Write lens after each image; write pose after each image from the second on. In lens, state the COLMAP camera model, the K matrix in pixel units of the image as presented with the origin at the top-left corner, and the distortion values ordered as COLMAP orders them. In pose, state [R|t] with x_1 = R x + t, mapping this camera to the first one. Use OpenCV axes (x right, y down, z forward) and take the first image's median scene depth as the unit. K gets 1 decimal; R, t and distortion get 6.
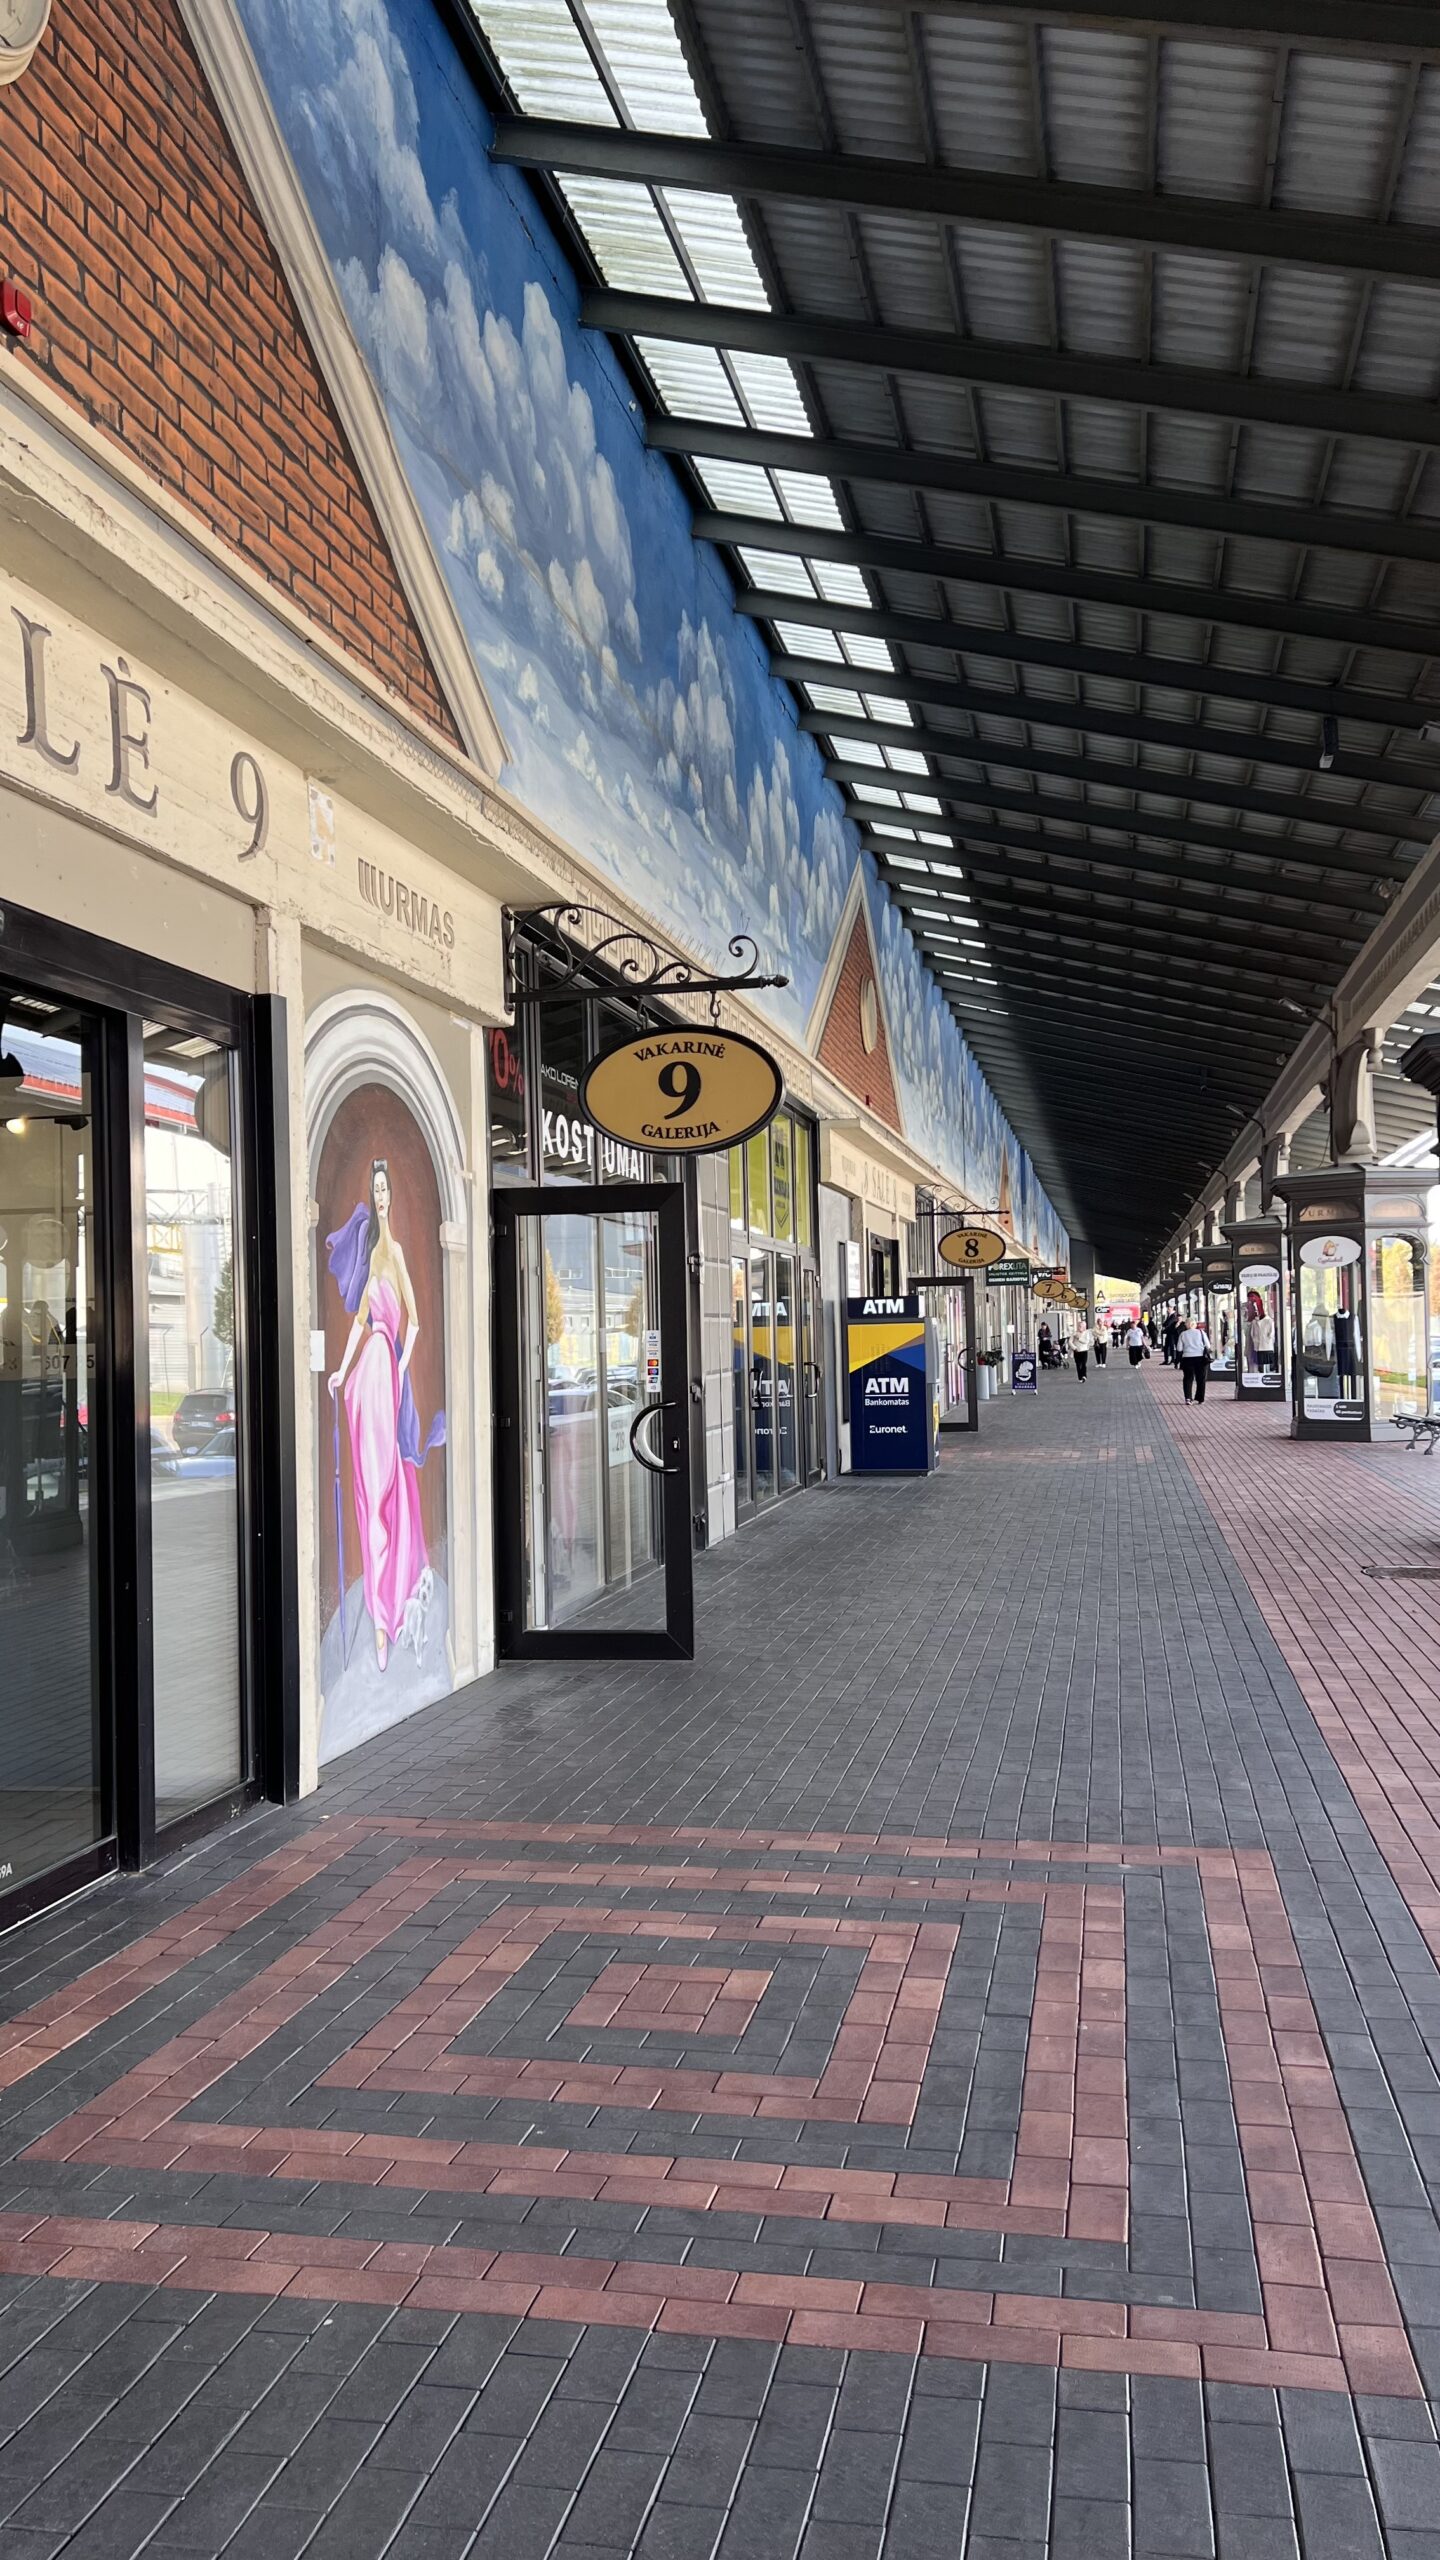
lens RADIAL K [[1884.5, 0, 720.0], [0, 1884.5, 1280.0], [0, 0, 1]] dist [0.033819, -0.003975]
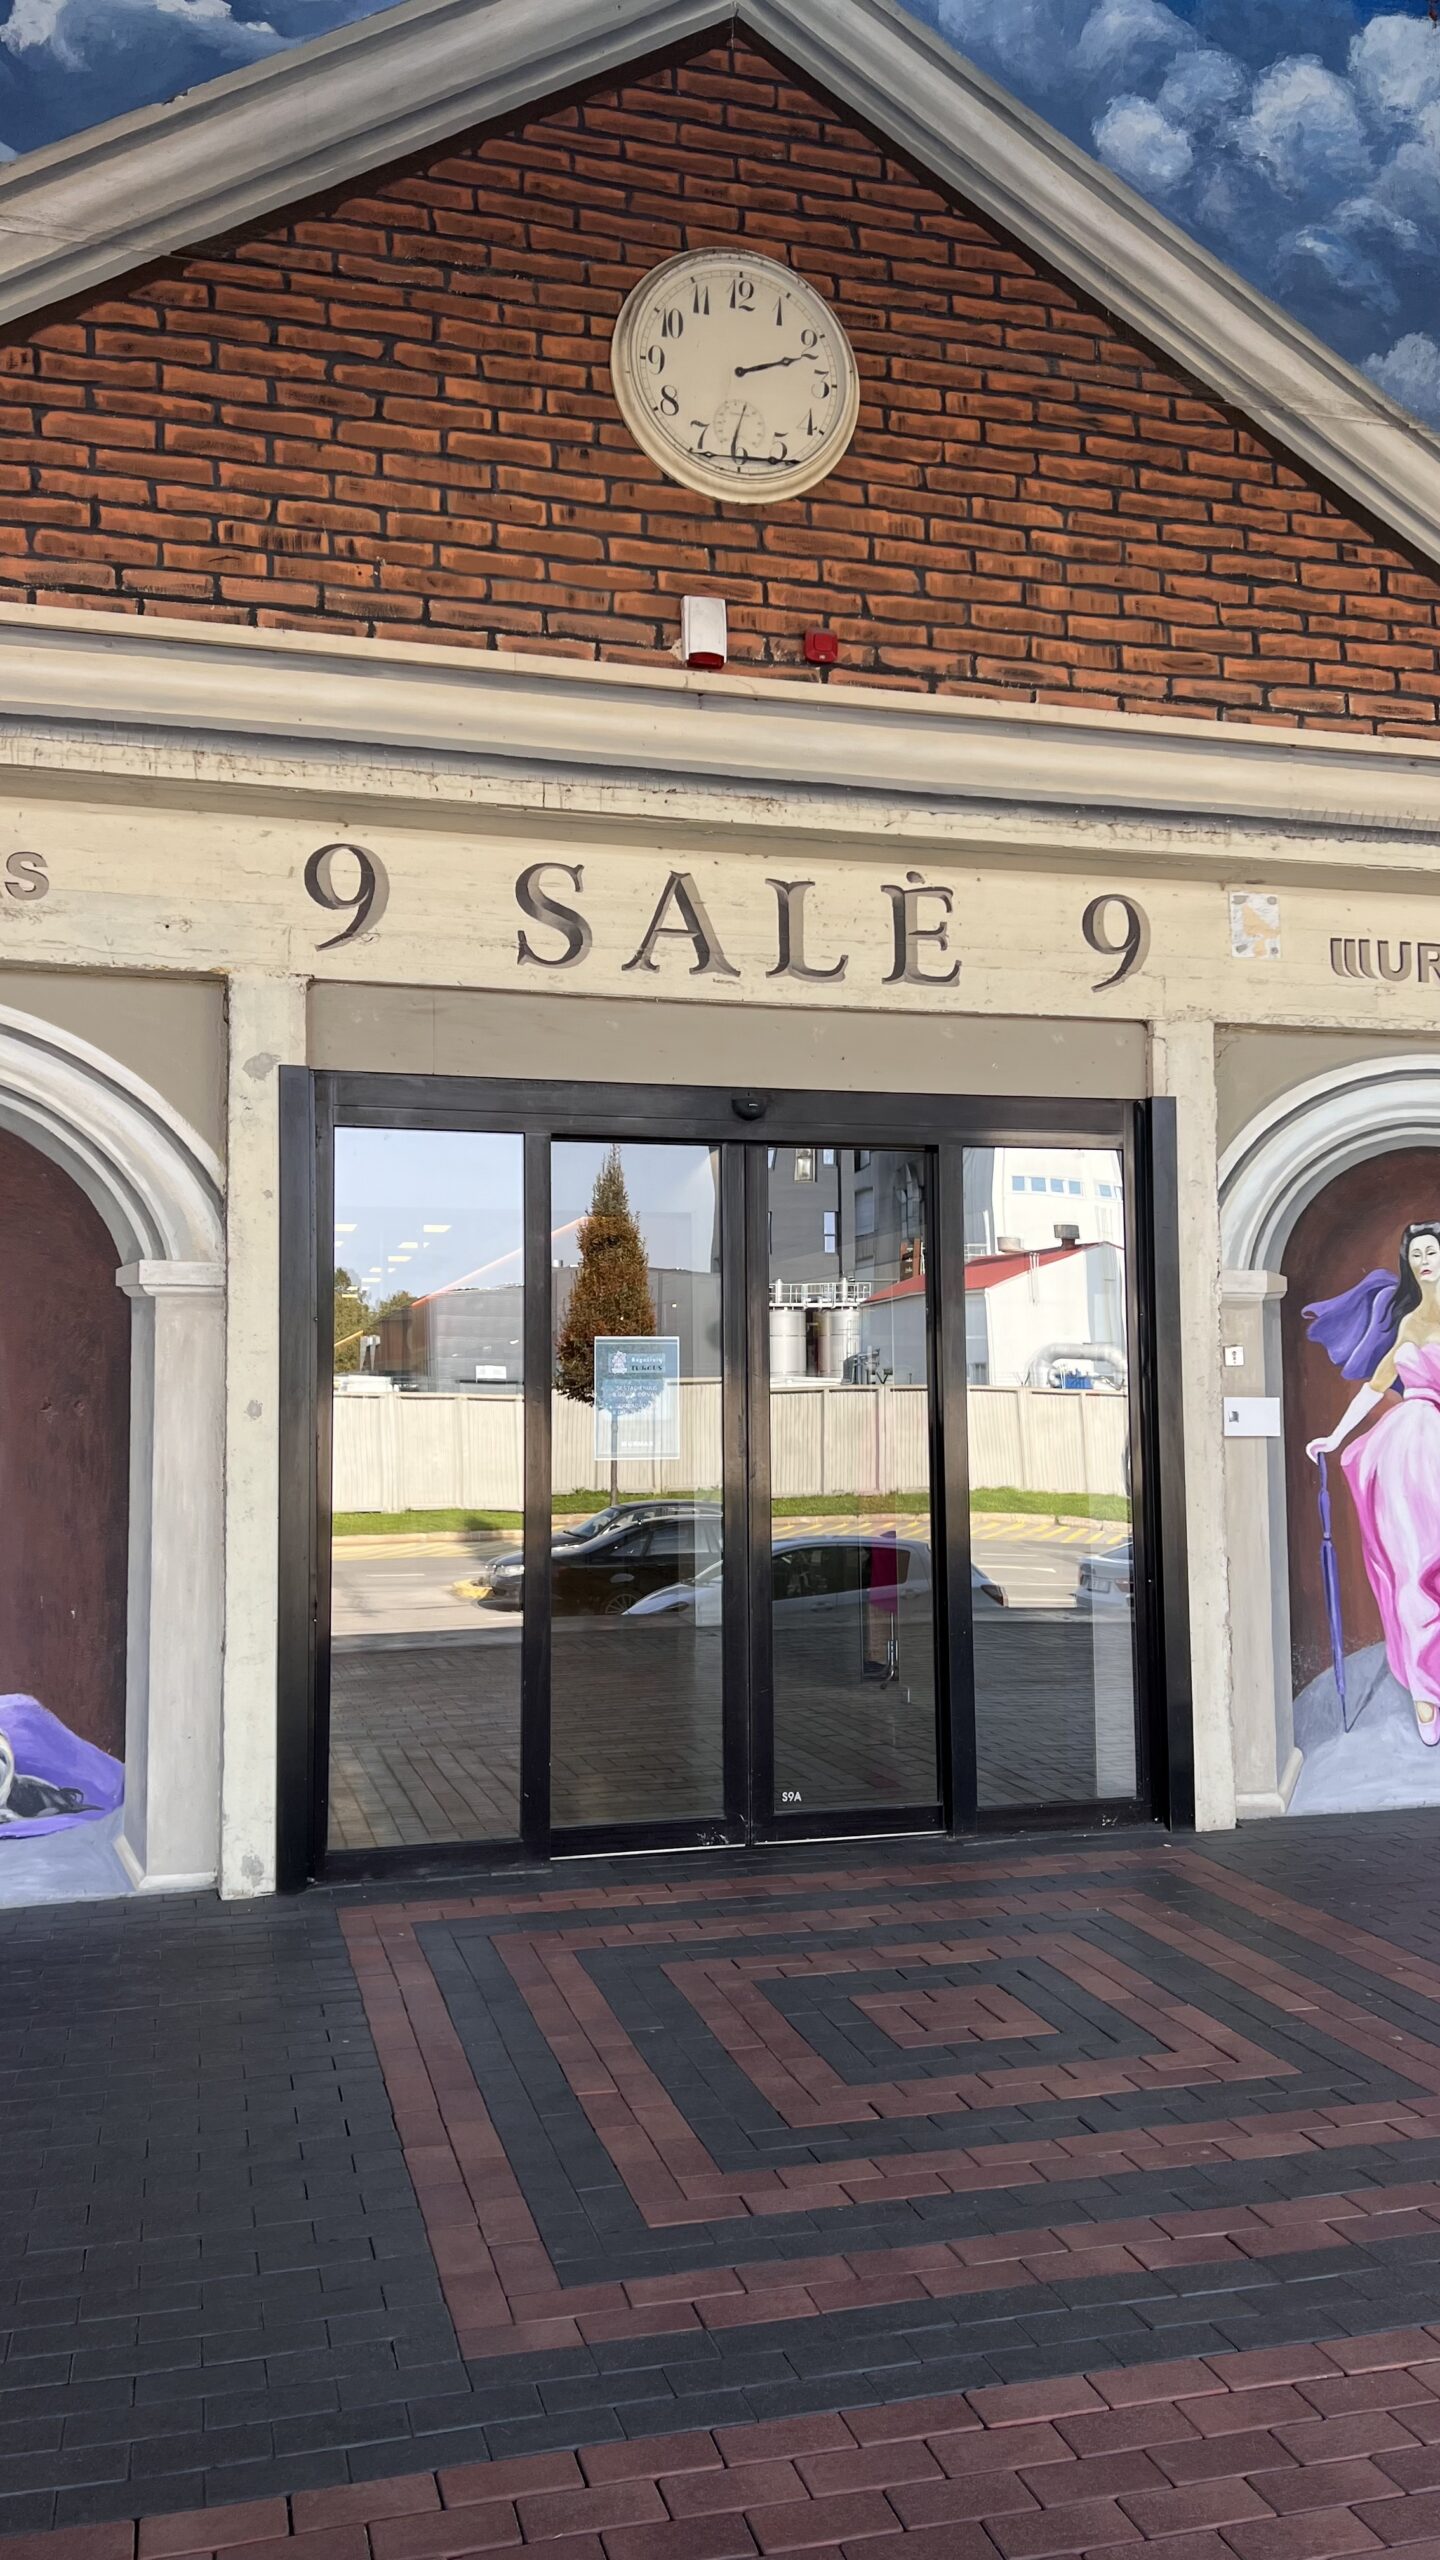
lens RADIAL K [[1884.5, 0, 720.0], [0, 1884.5, 1280.0], [0, 0, 1]] dist [0.033819, -0.003975]
pose [[0.457955, -0.041741, -0.887995, 0.996595], [0.024894, 0.999107, -0.034125, -0.018423], [0.888627, -0.006478, 0.458586, 0.405073]]
